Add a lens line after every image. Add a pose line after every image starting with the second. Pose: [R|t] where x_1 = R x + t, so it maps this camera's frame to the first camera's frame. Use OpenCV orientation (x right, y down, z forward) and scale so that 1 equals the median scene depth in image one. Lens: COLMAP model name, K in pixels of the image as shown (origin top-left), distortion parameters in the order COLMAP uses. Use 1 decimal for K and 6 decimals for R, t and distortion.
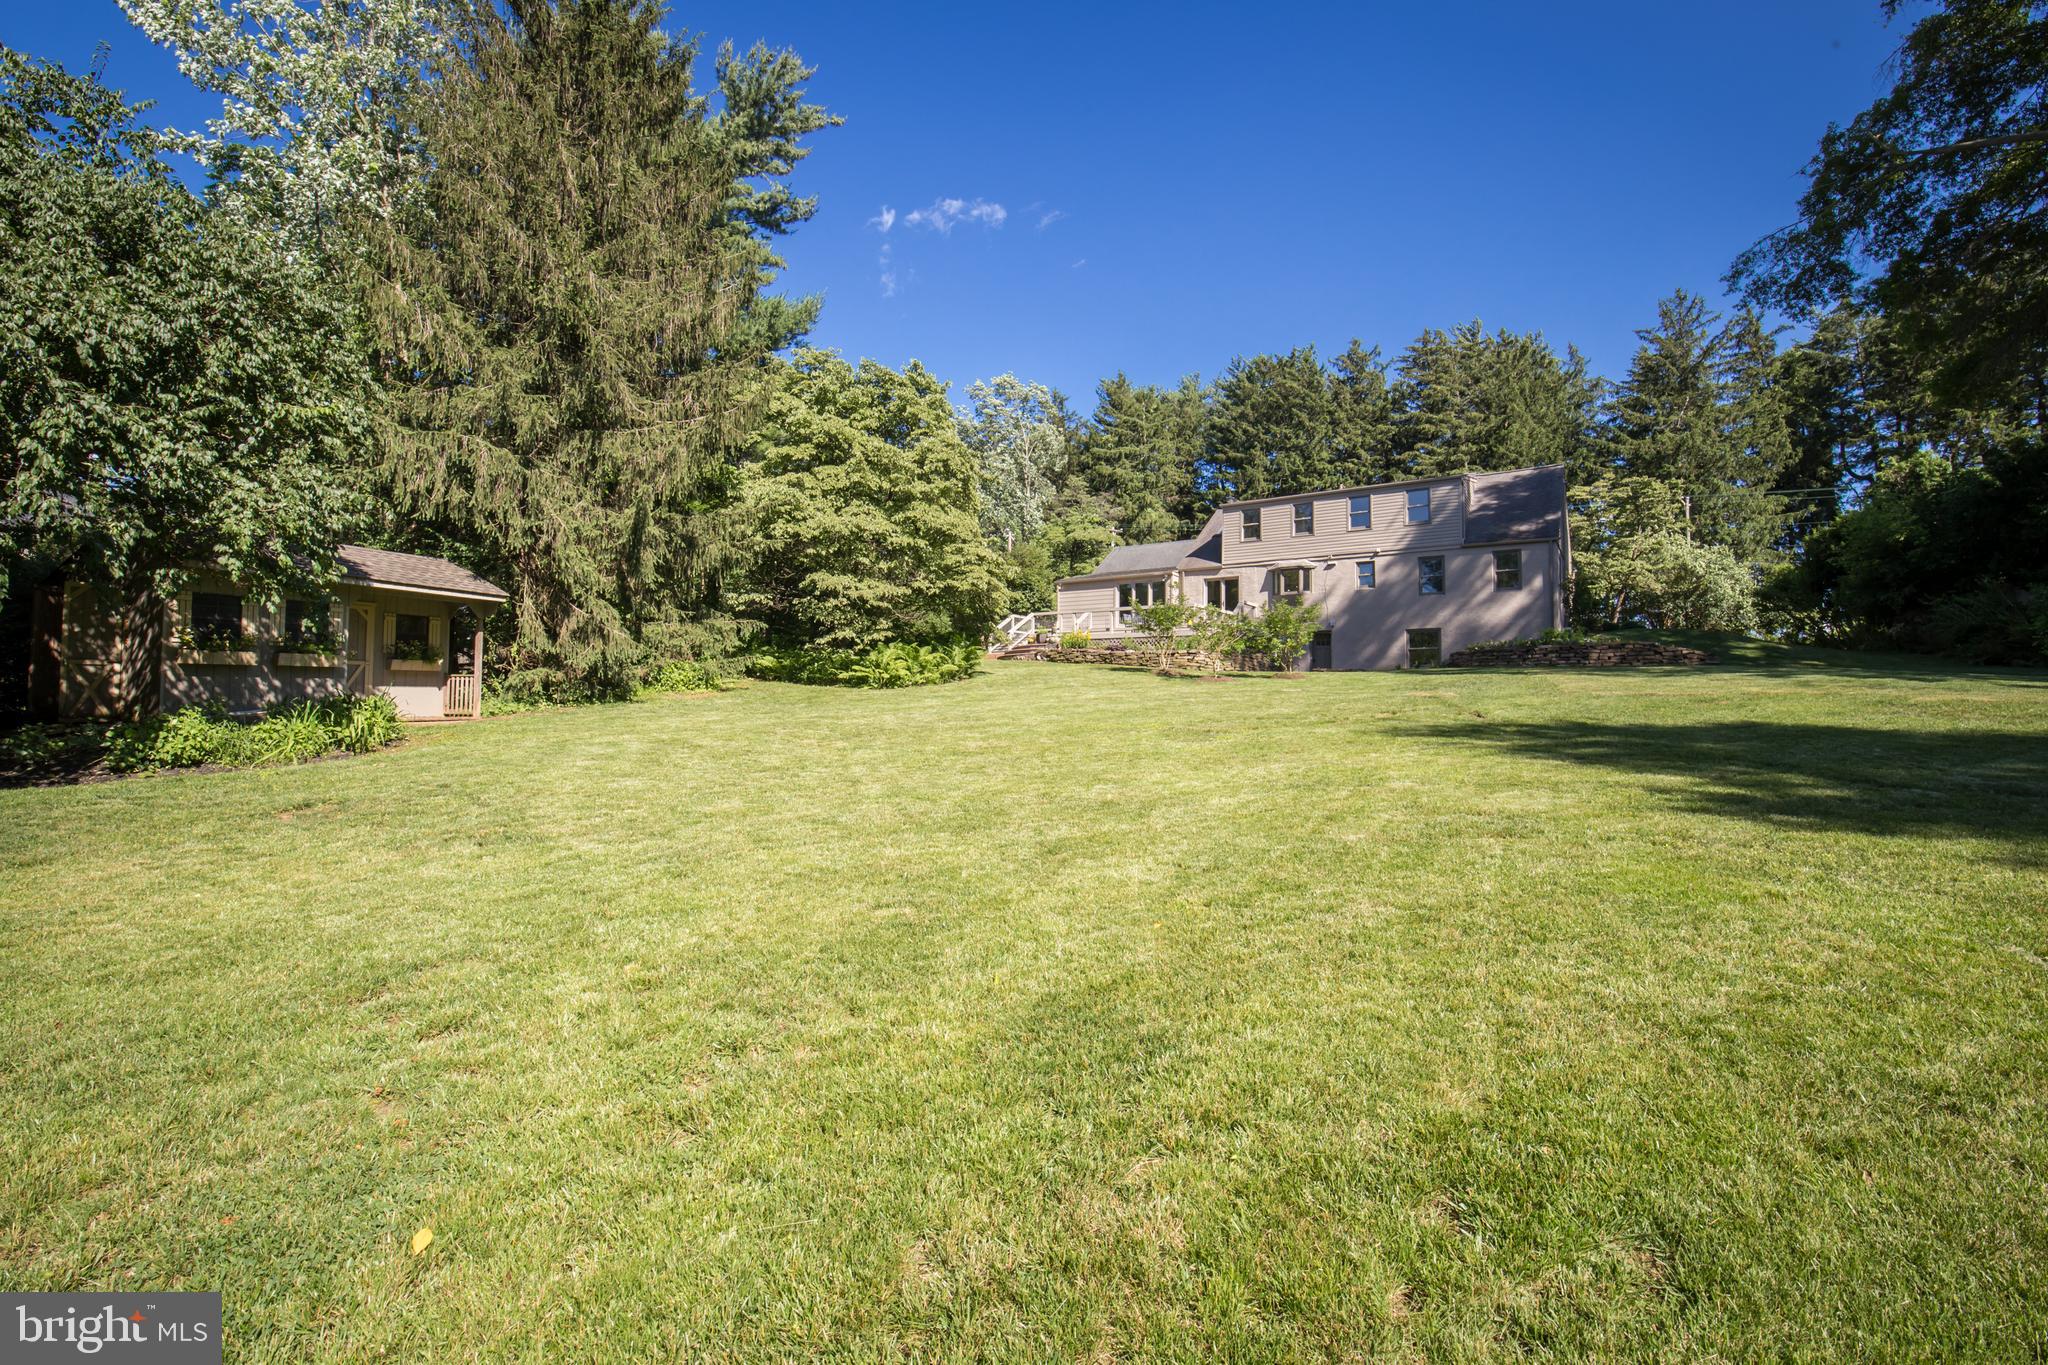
lens RADIAL K [[901.4, 0, 1024.0], [0, 901.4, 691.9], [0, 0, 1]] dist [-0.007910, -0.004585]
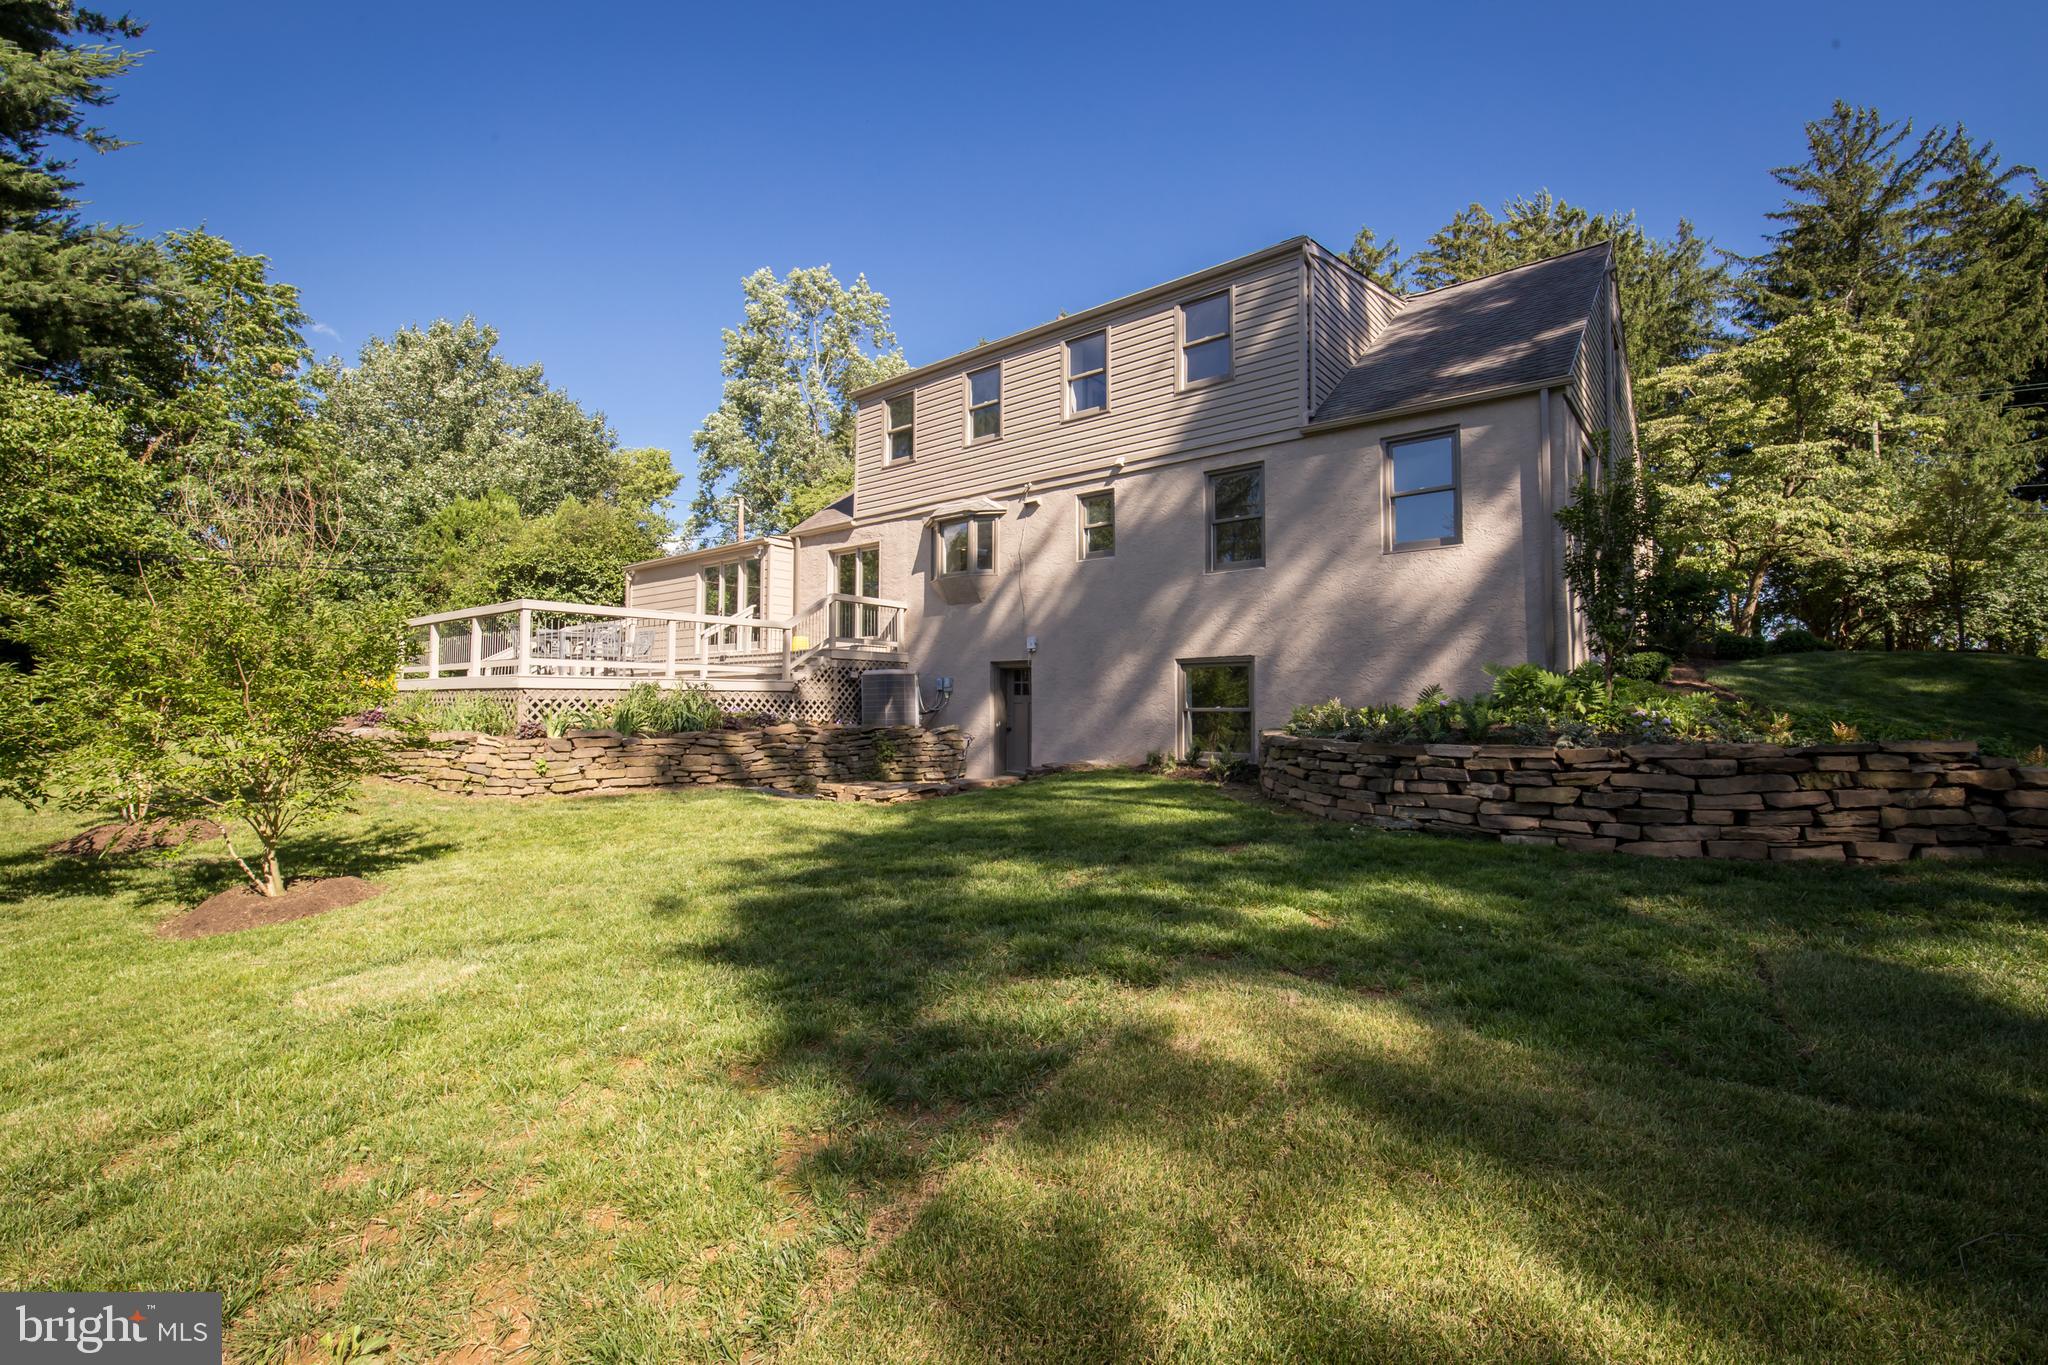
lens RADIAL K [[901.4, 0, 1040.5], [0, 901.4, 679.2], [0, 0, 1]] dist [-0.007910, -0.004585]
pose [[0.996017, -0.013637, -0.088120, 0.358338], [0.012138, 0.999773, -0.017520, -0.048951], [0.088339, 0.016380, 0.995956, 0.547507]]
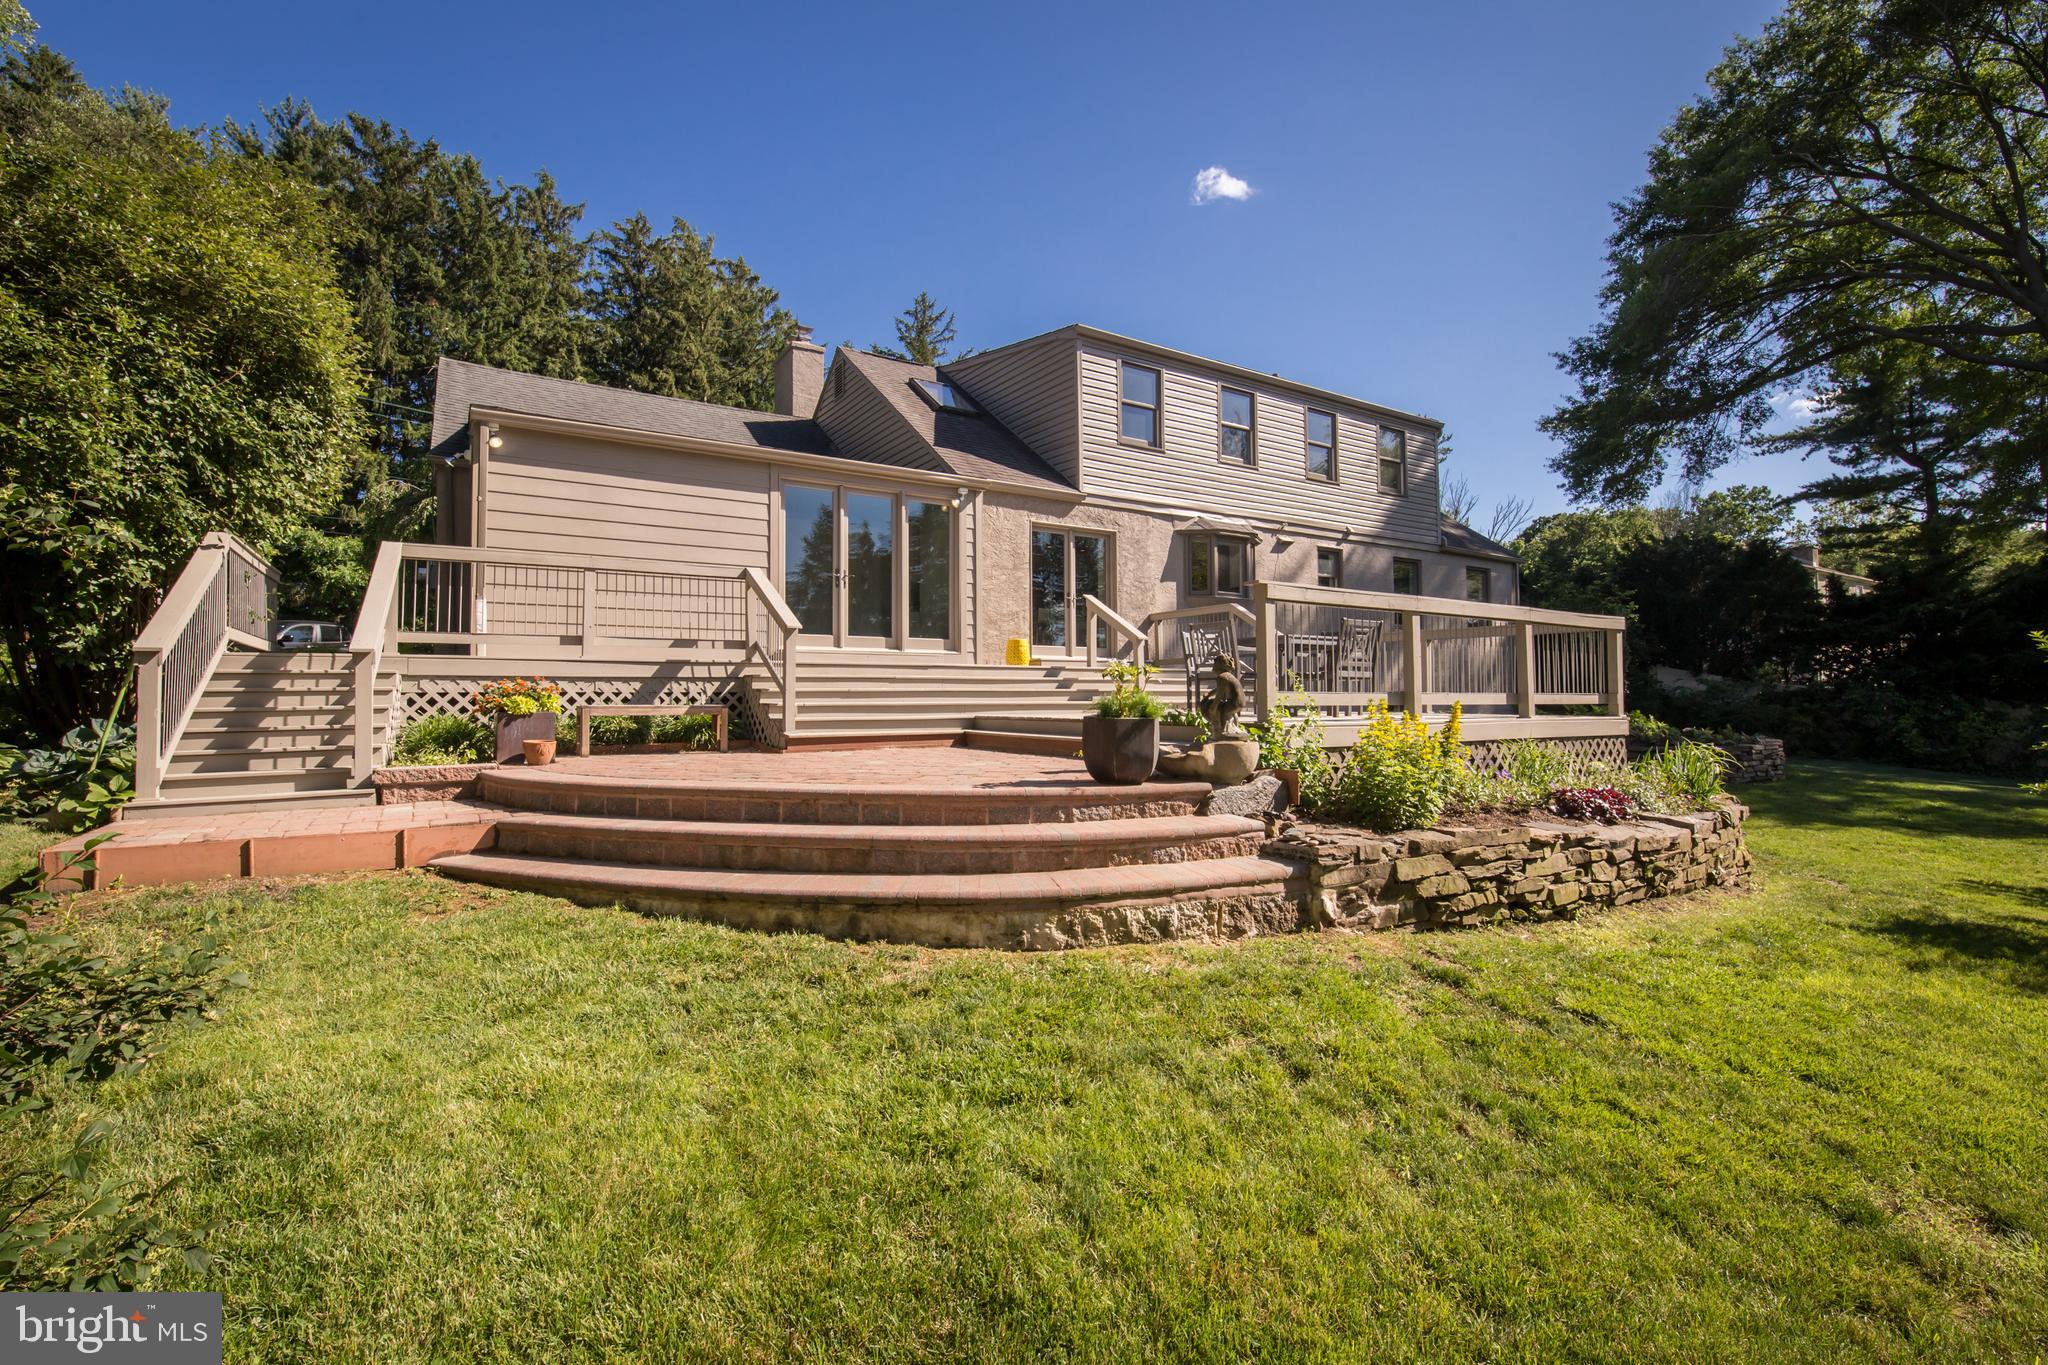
lens RADIAL K [[901.4, 0, 1022.2], [0, 901.4, 677.1], [0, 0, 1]] dist [-0.007910, -0.004585]
pose [[0.408625, 0.015976, 0.912562, -0.113507], [-0.000957, 0.999854, -0.017075, -0.062379], [-0.912702, 0.006104, 0.408581, 0.879807]]
